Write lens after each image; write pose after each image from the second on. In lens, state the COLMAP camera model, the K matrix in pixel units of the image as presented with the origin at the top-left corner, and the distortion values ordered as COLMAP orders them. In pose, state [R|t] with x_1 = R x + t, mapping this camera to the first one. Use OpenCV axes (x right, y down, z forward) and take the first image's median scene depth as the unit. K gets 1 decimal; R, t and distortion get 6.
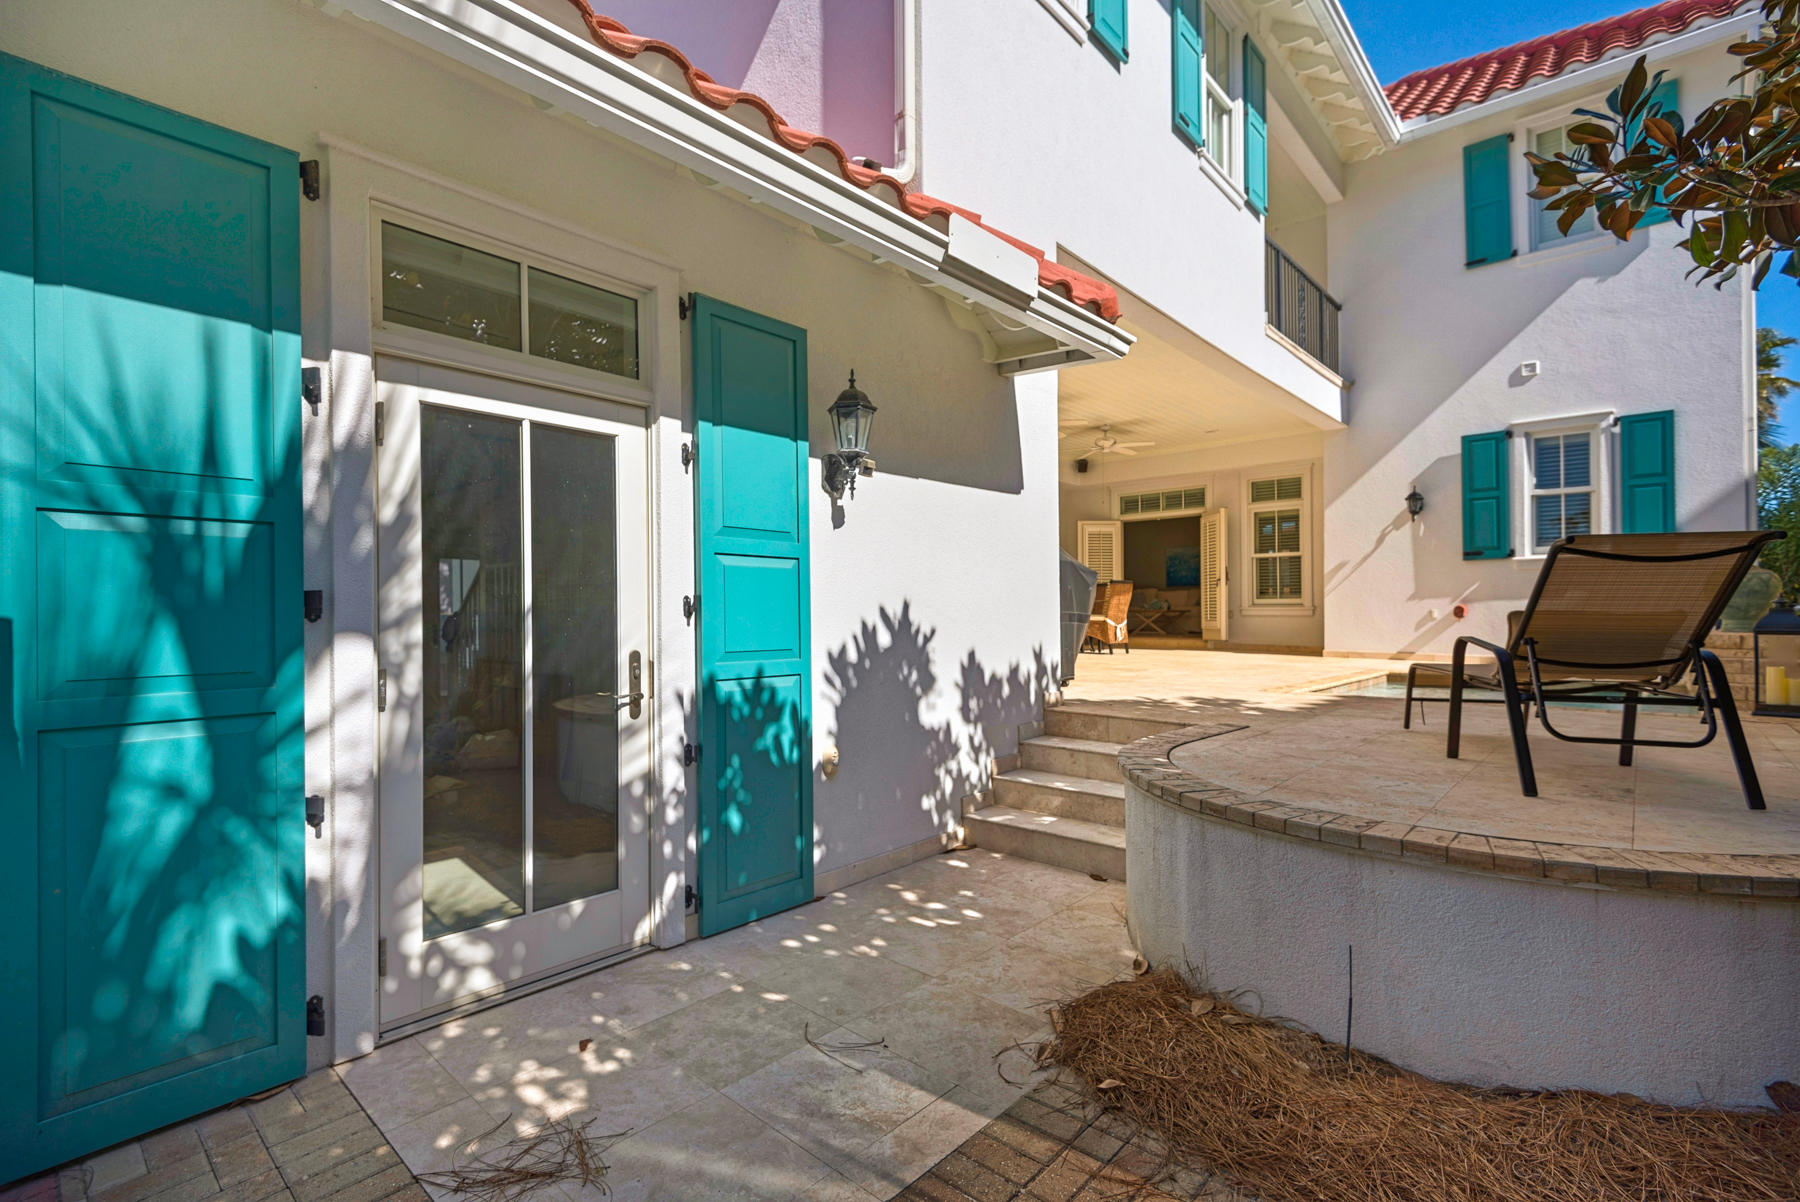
lens RADIAL K [[815.8, 0, 900.0], [0, 815.8, 601.0], [0, 0, 1]] dist [0.001758, 0.000325]
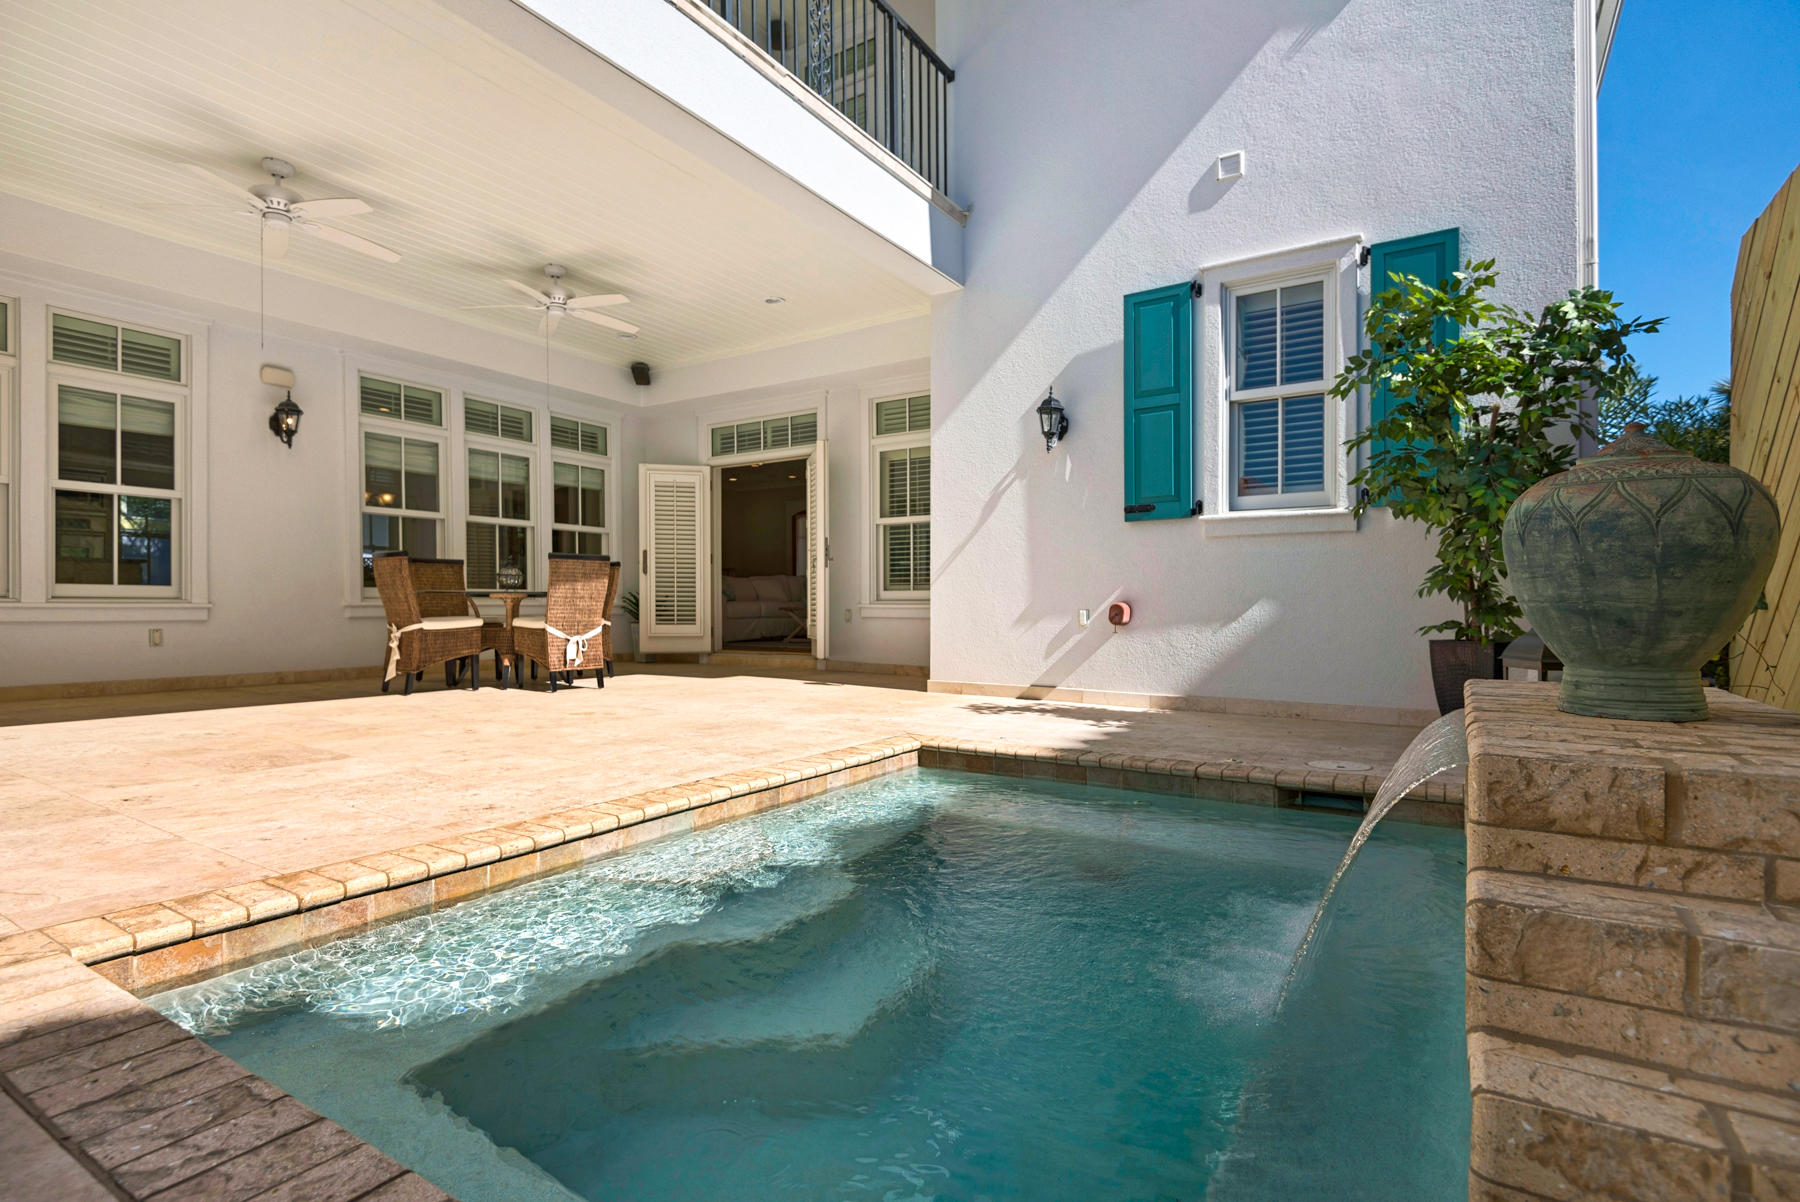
lens RADIAL K [[858.1, 0, 900.0], [0, 858.1, 601.0], [0, 0, 1]] dist [0.002497, -0.001321]
pose [[0.986982, 0.006075, 0.160716, 0.453403], [-0.007051, 0.999960, 0.005504, 0.001626], [-0.160676, -0.006566, 0.986985, 0.459610]]
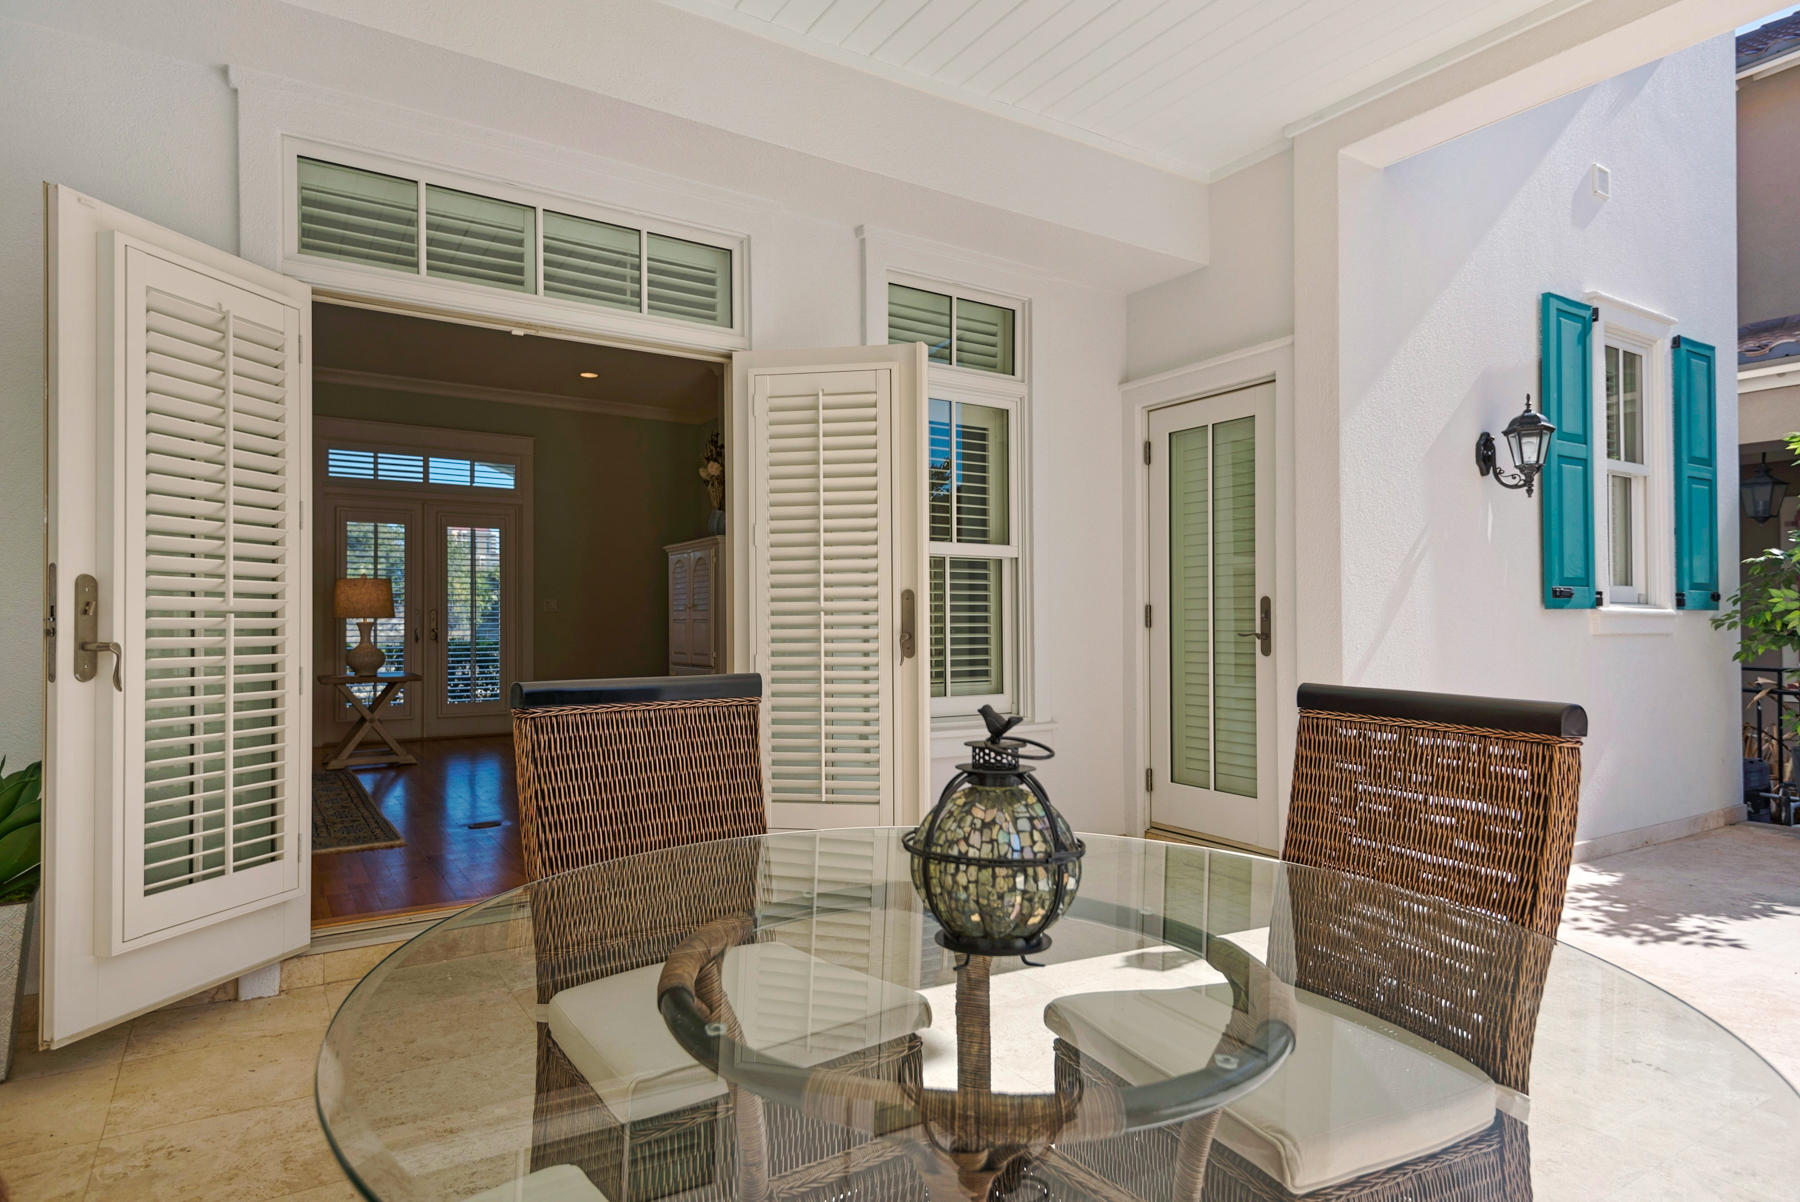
lens RADIAL K [[1013.9, 0, 896.0], [0, 1013.9, 625.0], [0, 0, 1]] dist [0.023203, -0.000069]
pose [[0.263334, 0.010848, 0.964644, 0.134184], [-0.008455, 0.999924, -0.008937, -0.035721], [-0.964668, -0.005802, 0.263406, 1.192586]]
